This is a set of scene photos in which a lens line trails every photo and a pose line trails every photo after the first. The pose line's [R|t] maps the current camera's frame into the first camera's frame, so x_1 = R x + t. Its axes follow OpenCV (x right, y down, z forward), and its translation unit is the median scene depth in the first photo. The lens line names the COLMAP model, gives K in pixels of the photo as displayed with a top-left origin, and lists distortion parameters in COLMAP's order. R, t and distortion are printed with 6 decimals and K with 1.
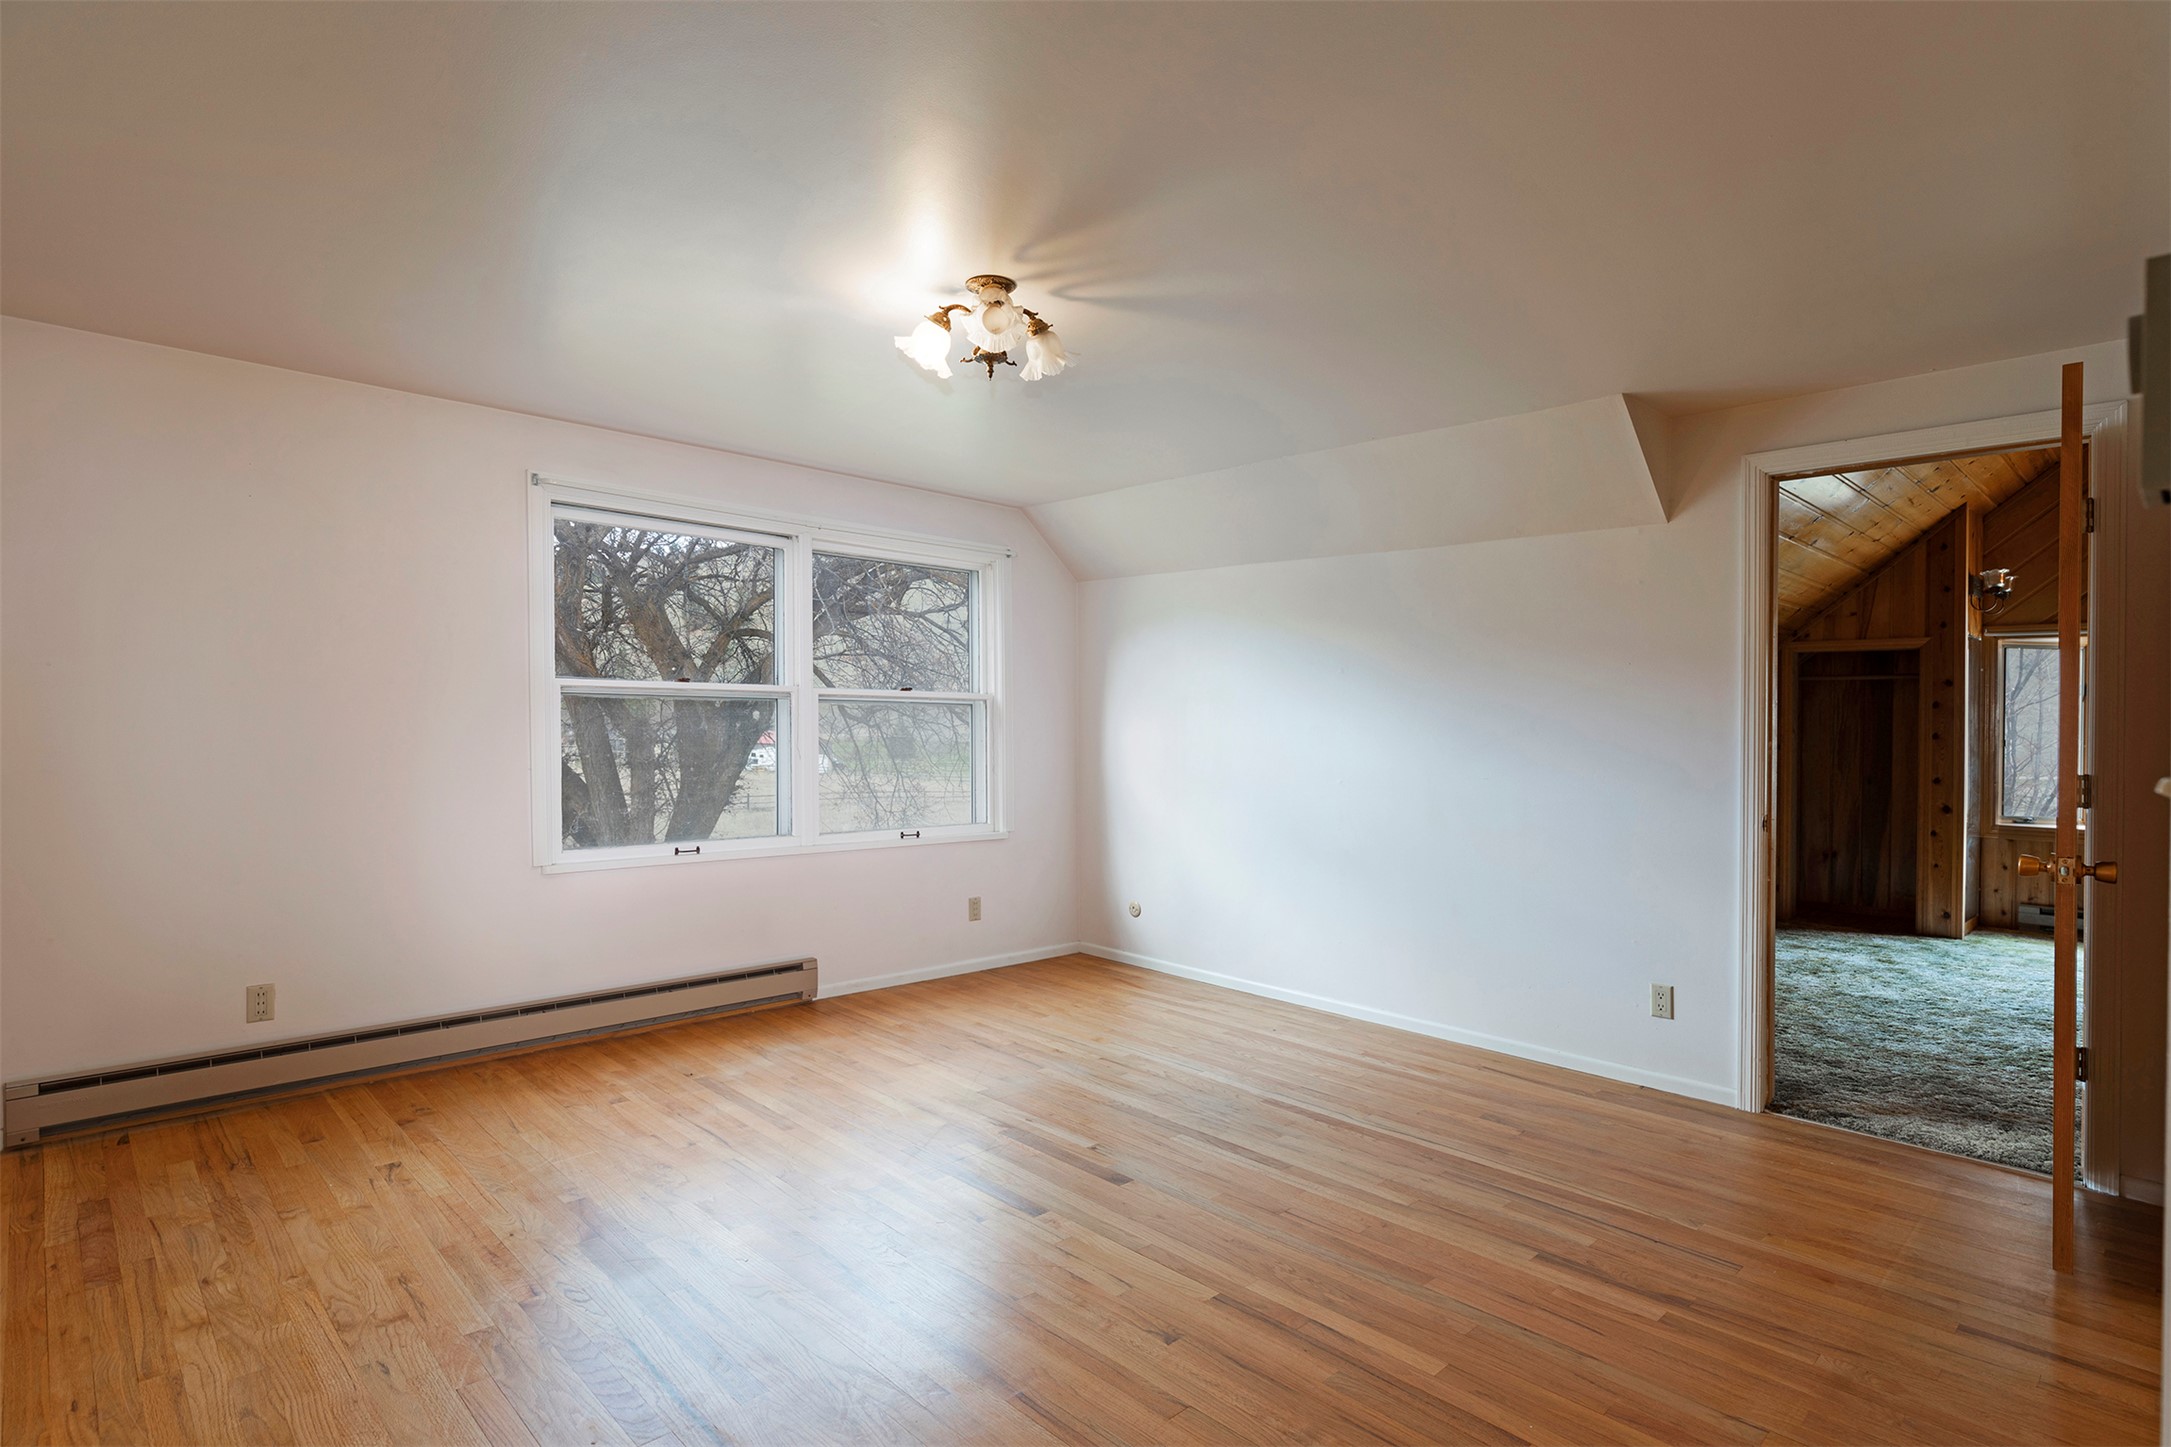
lens RADIAL K [[1090.3, 0, 1099.4], [0, 1090.3, 742.4], [0, 0, 1]] dist [0.001248, 0.000474]
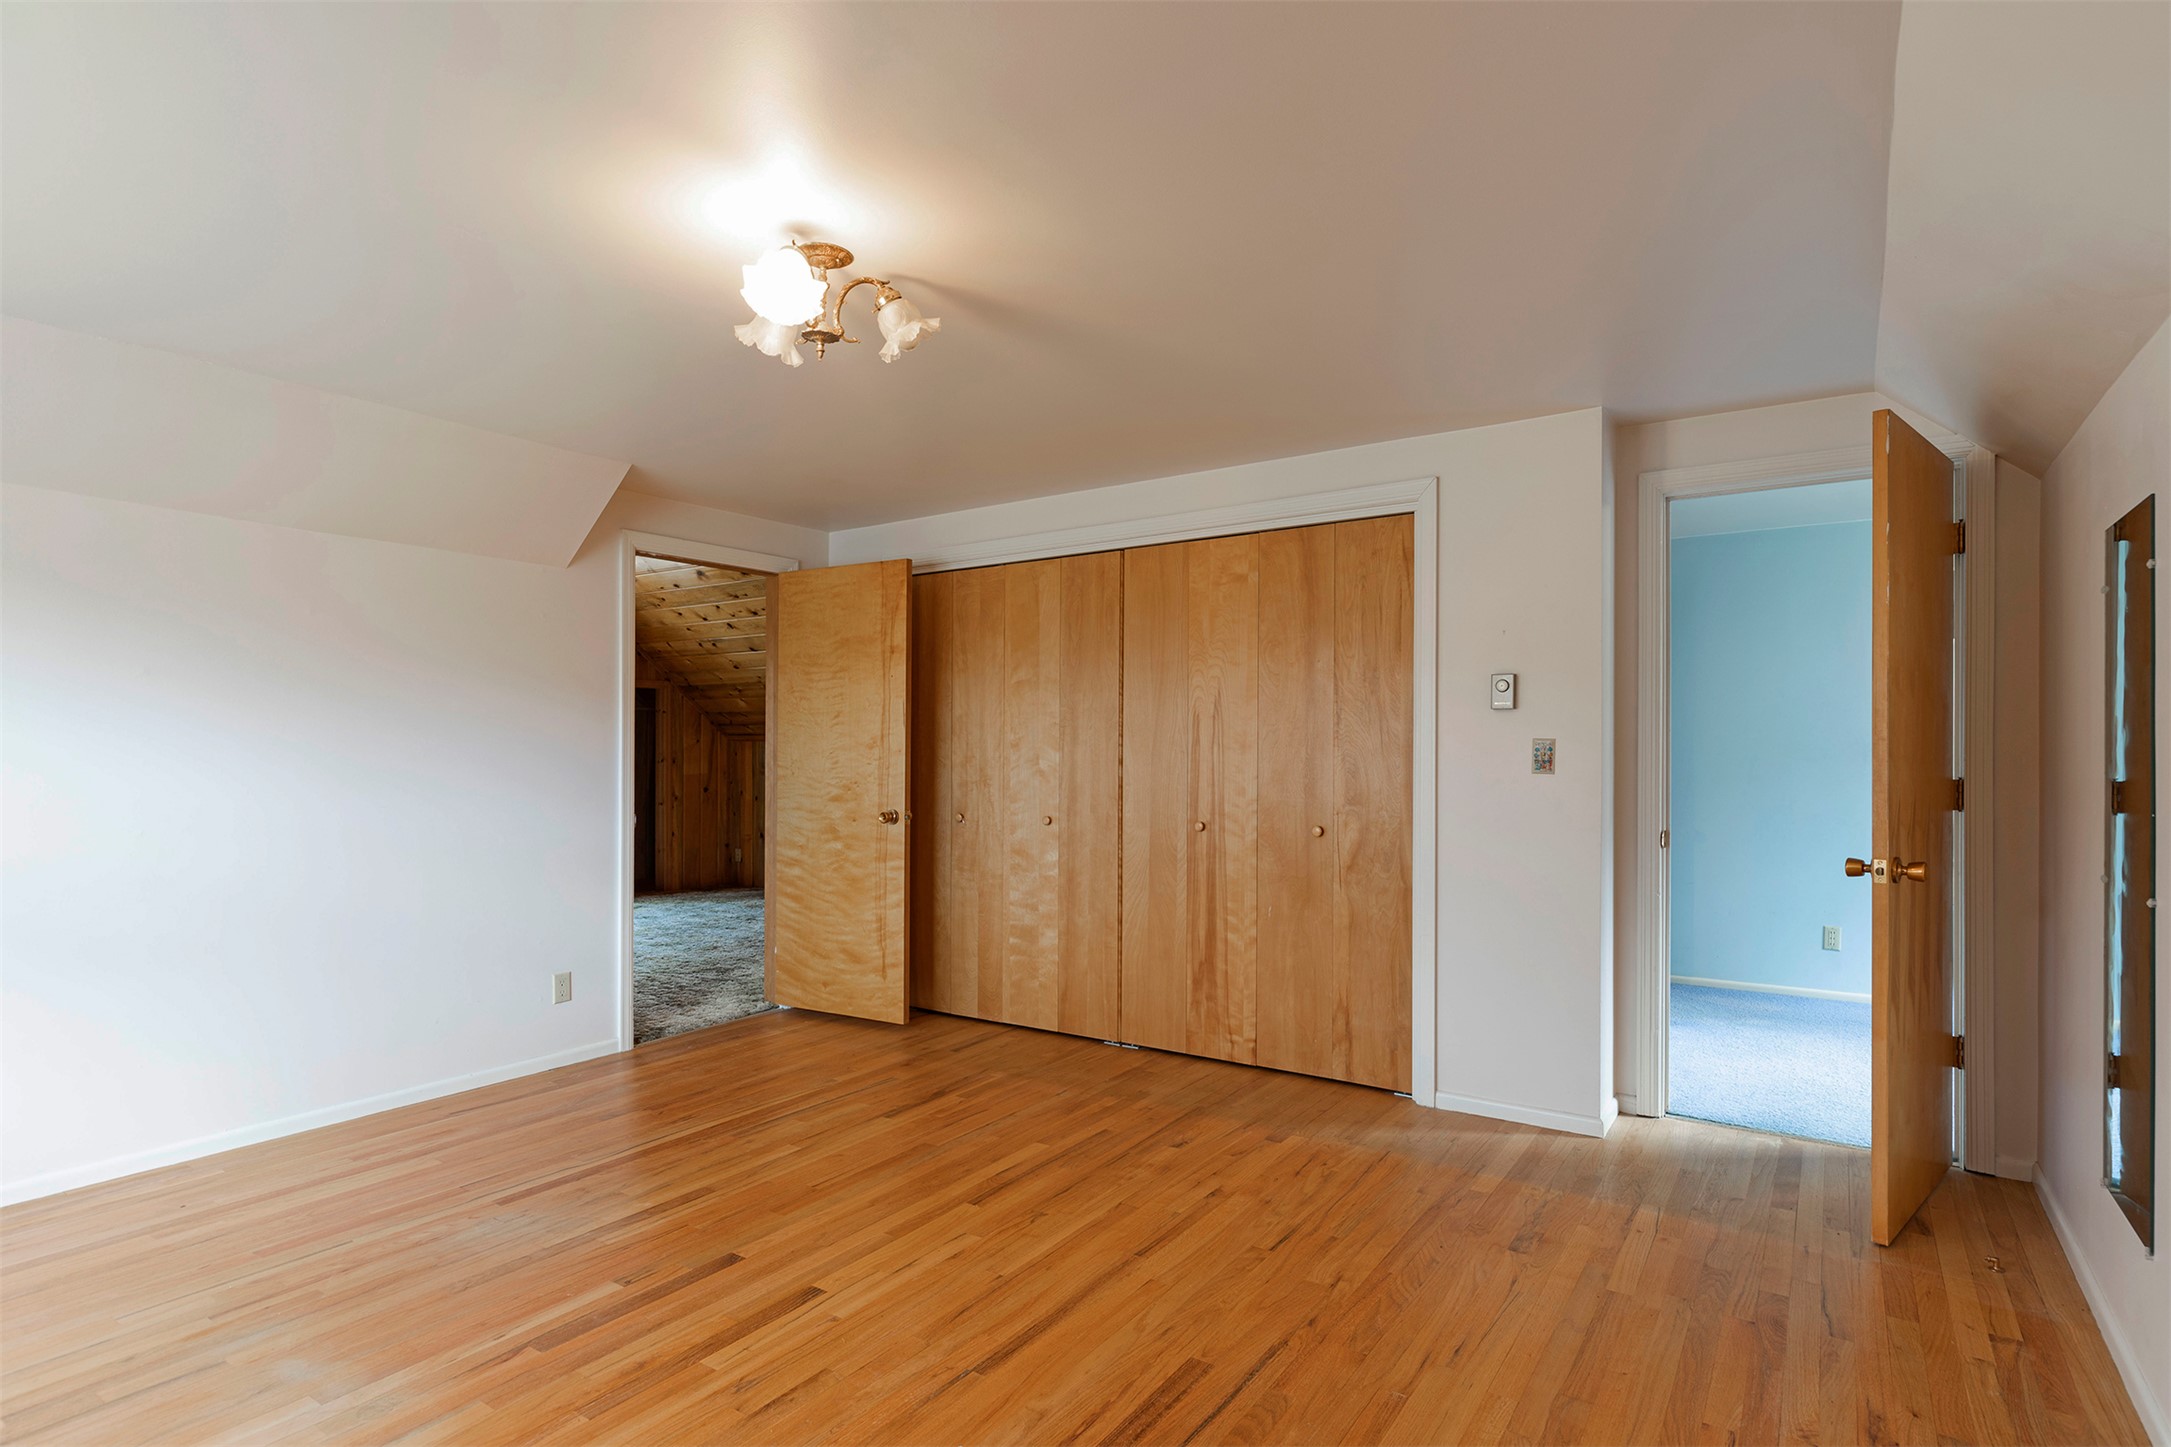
lens RADIAL K [[1090.3, 0, 1099.4], [0, 1090.3, 742.4], [0, 0, 1]] dist [0.001248, 0.000474]
pose [[-0.199036, -0.007581, 0.979963, -0.869570], [0.016513, 0.999802, 0.011089, -0.026445], [-0.979853, 0.018389, -0.198871, 0.828902]]
